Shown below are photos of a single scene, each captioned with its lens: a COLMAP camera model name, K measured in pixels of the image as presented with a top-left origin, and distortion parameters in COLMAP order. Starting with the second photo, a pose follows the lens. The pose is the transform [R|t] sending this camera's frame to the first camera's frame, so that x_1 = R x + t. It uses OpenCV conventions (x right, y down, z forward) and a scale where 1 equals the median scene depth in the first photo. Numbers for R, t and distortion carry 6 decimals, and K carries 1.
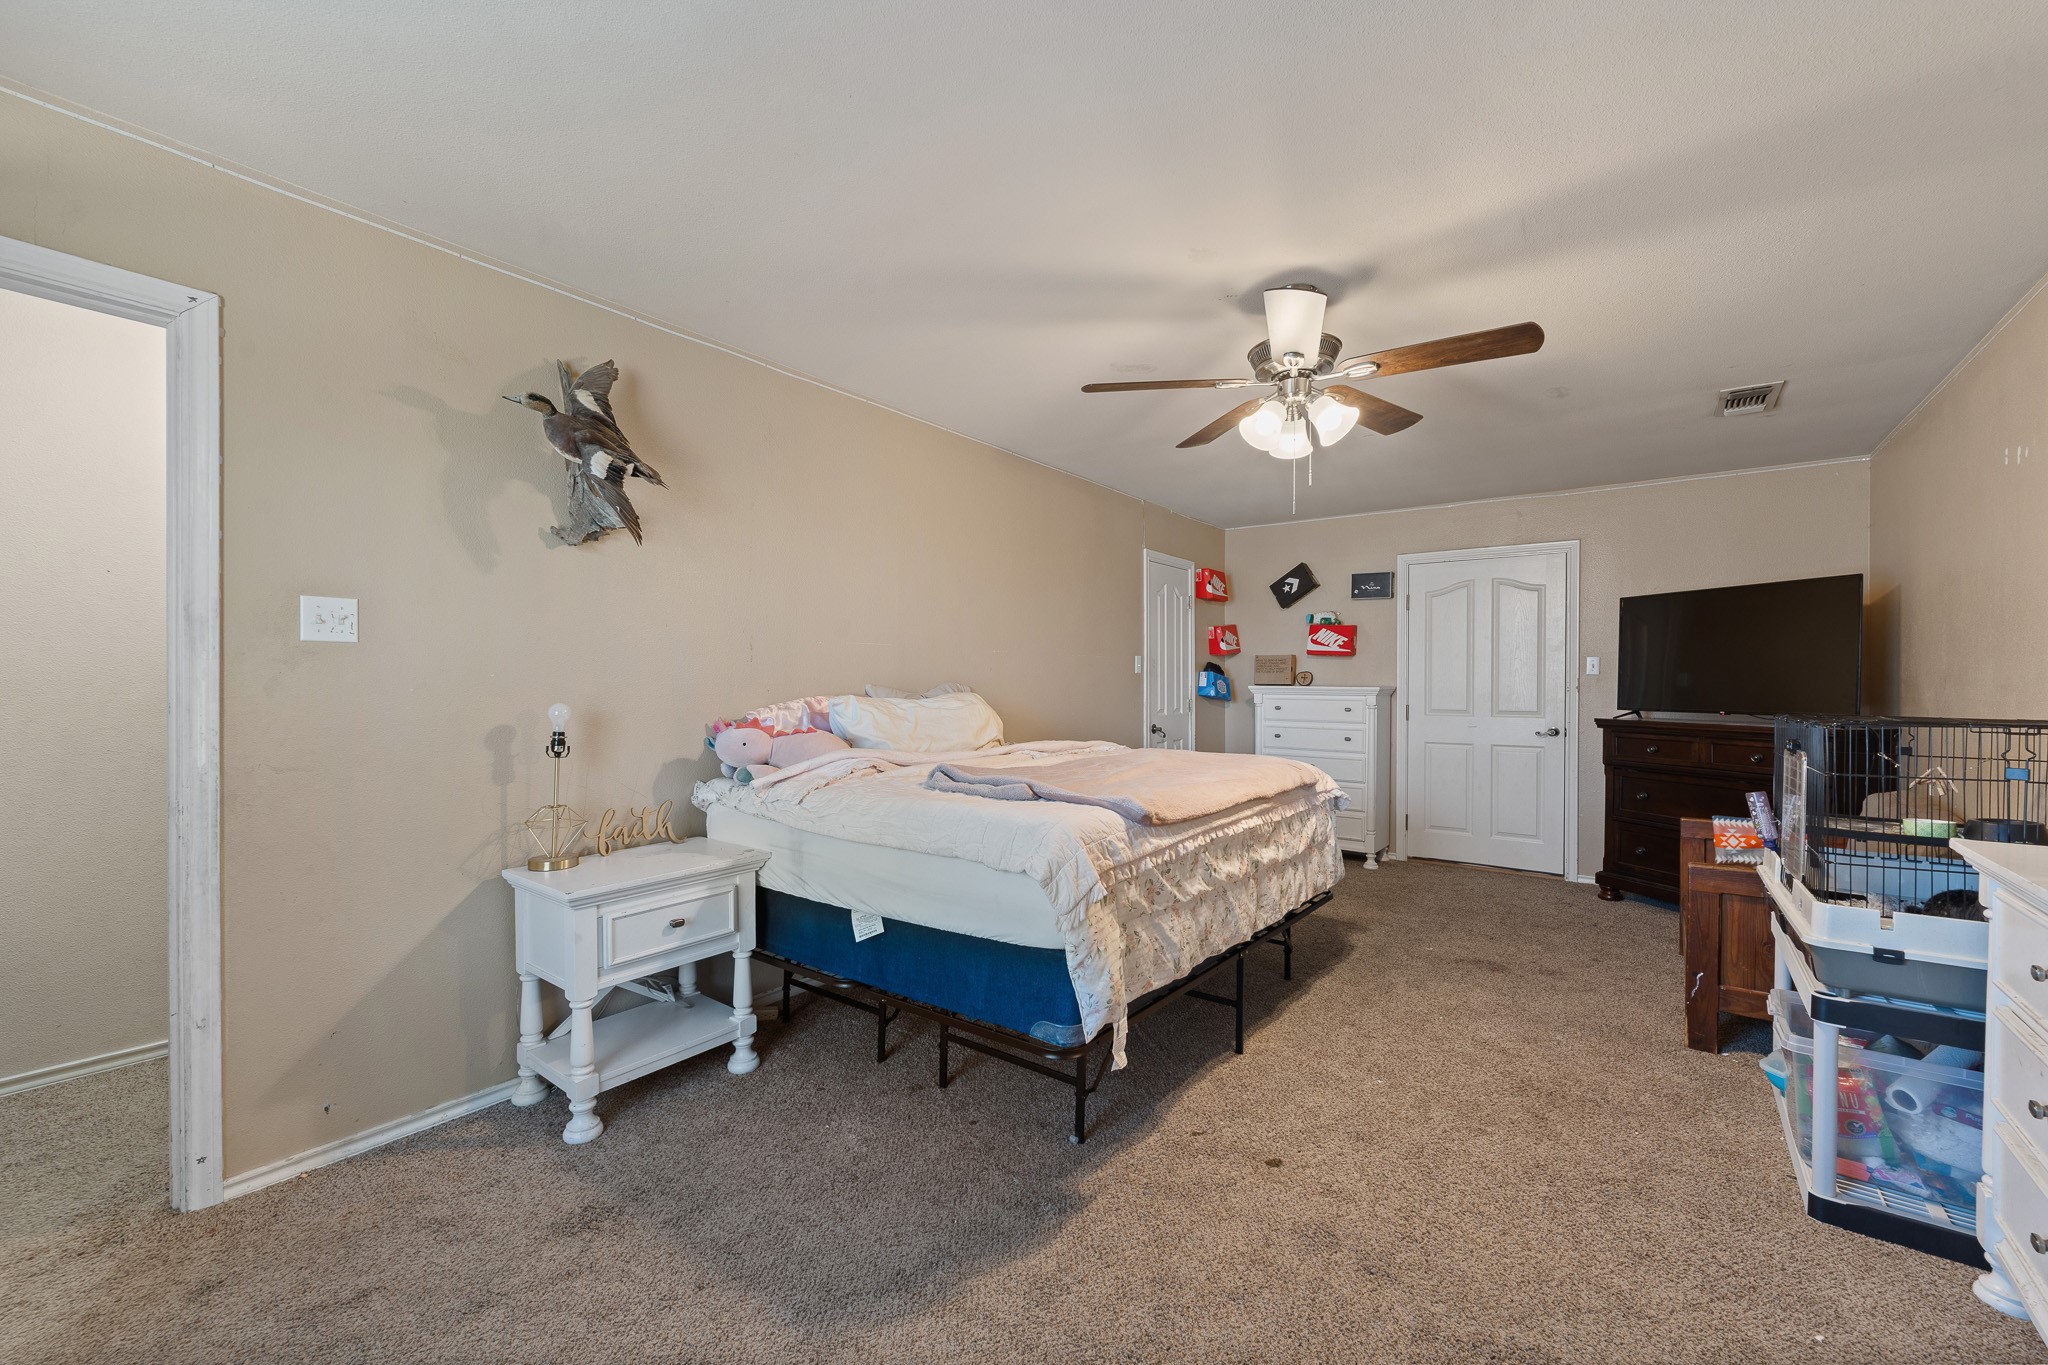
lens RADIAL K [[842.6, 0, 1039.1], [0, 842.6, 690.1], [0, 0, 1]] dist [-0.004693, 0.000983]
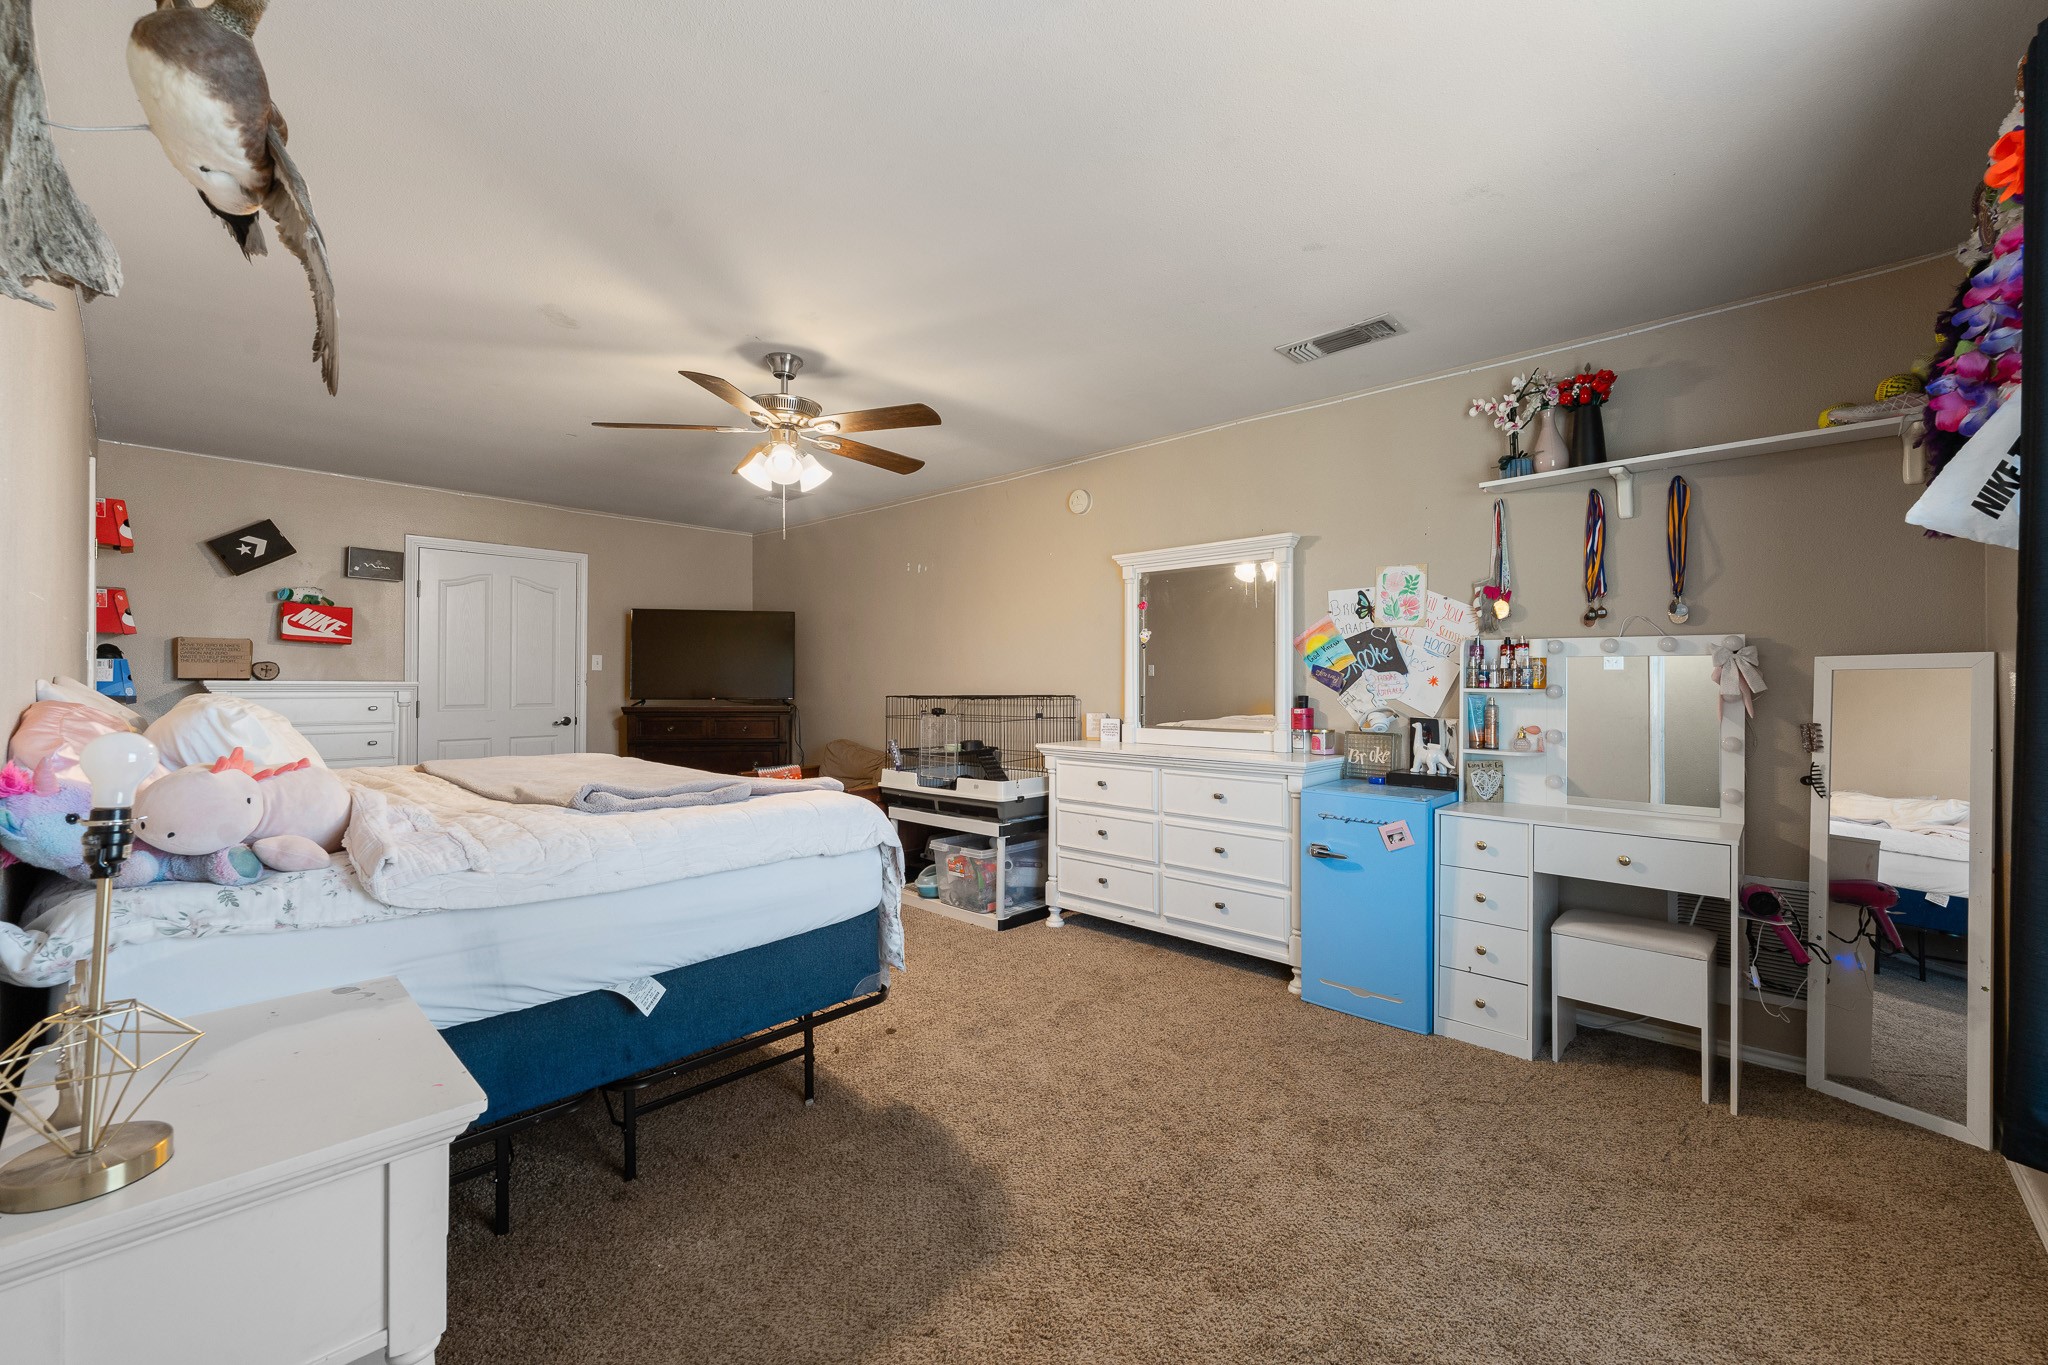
lens RADIAL K [[842.6, 0, 1041.1], [0, 842.6, 678.1], [0, 0, 1]] dist [-0.004693, 0.000983]
pose [[0.073839, 0.000284, 0.997270, -0.421276], [0.004401, 0.999990, -0.000611, -0.003503], [-0.997260, 0.004434, 0.073837, 0.258202]]
